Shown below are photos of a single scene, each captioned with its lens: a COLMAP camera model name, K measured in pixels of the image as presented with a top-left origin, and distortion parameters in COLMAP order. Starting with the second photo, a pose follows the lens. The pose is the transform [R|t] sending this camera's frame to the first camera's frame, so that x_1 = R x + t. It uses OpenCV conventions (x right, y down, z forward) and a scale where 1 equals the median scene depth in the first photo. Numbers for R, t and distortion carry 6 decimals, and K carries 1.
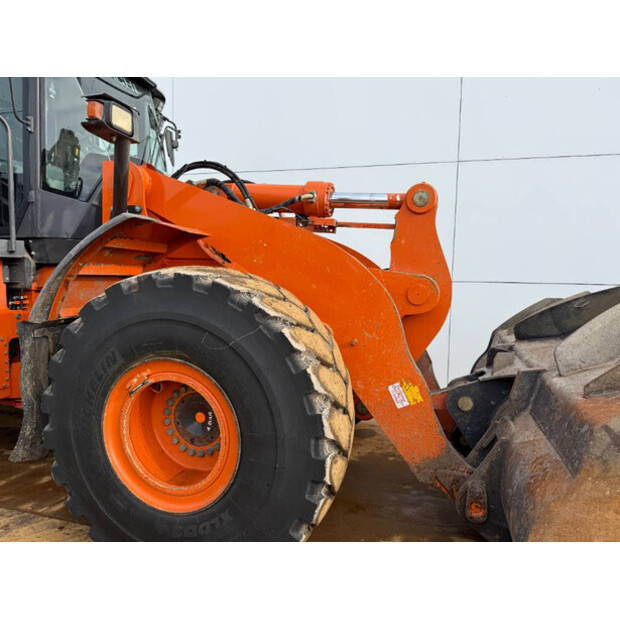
lens RADIAL K [[448.0, 0, 313.4], [0, 448.0, 310.4], [0, 0, 1]] dist [0.032178, -0.053760]
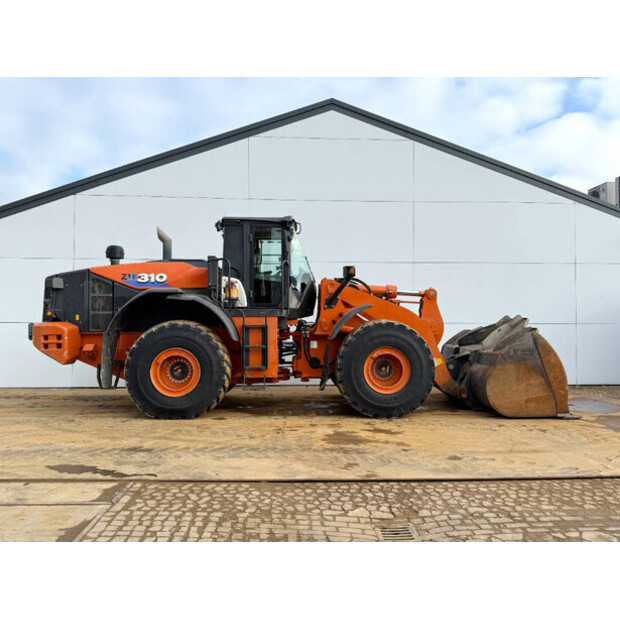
lens RADIAL K [[526.2, 0, 309.2], [0, 526.2, 300.2], [0, 0, 1]] dist [0.053358, -0.087418]
pose [[0.952963, -0.005546, 0.303037, -1.843222], [0.037927, 0.994156, -0.101074, 0.117060], [-0.300706, 0.107813, 0.947604, -2.332532]]
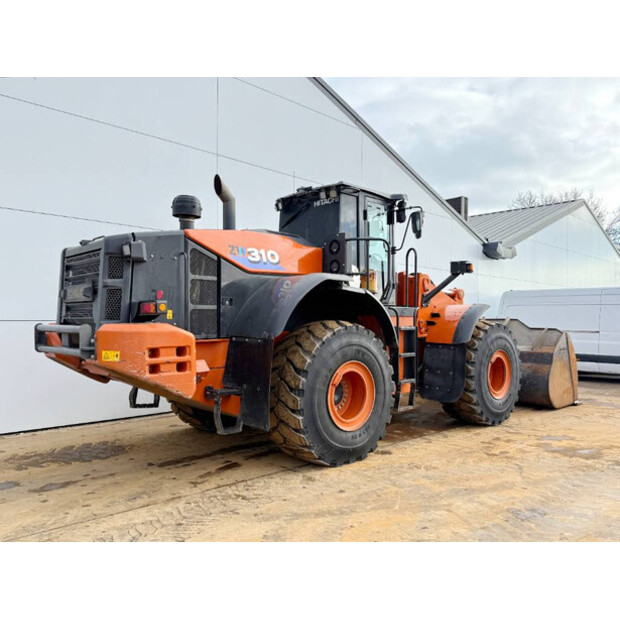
lens RADIAL K [[526.2, 0, 305.8], [0, 526.2, 307.0], [0, 0, 1]] dist [0.053358, -0.087418]
pose [[0.522446, 0.003731, 0.852664, -3.810048], [0.066452, 0.996771, -0.045079, -0.105528], [-0.850079, 0.080213, 0.520511, 0.175632]]
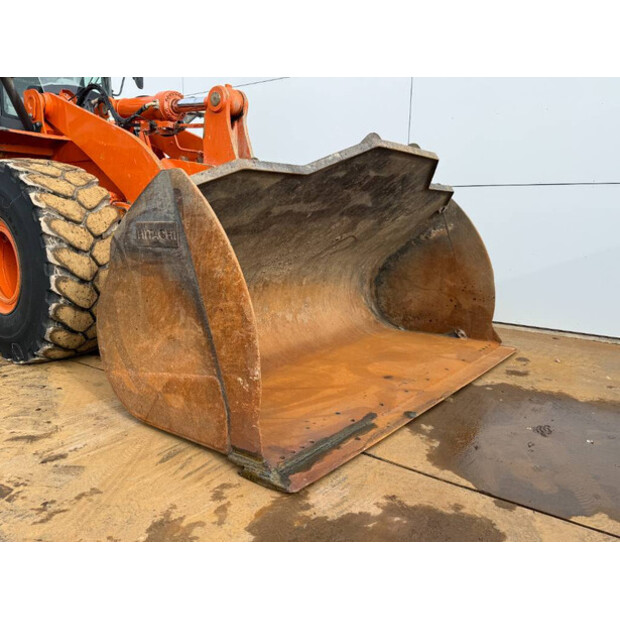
lens RADIAL K [[526.2, 0, 288.2], [0, 526.2, 318.9], [0, 0, 1]] dist [0.053358, -0.087418]
pose [[0.919995, 0.069709, -0.385682, 1.228167], [-0.024717, 0.992416, 0.120413, 0.190062], [0.391151, -0.101246, 0.914741, -0.317669]]
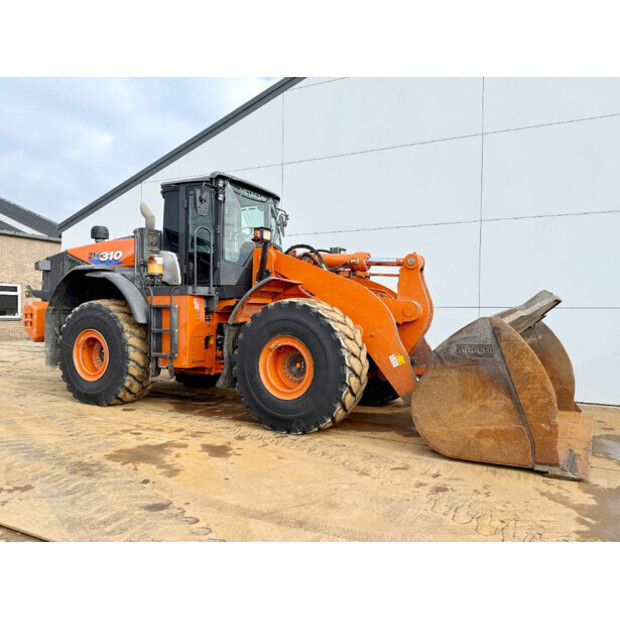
lens RADIAL K [[526.2, 0, 295.8], [0, 526.2, 313.4], [0, 0, 1]] dist [0.053358, -0.087418]
pose [[0.968011, -0.007119, -0.250807, 0.398349], [-0.010761, 0.997500, -0.069849, 0.164443], [0.250677, 0.070313, 0.965514, -1.564083]]
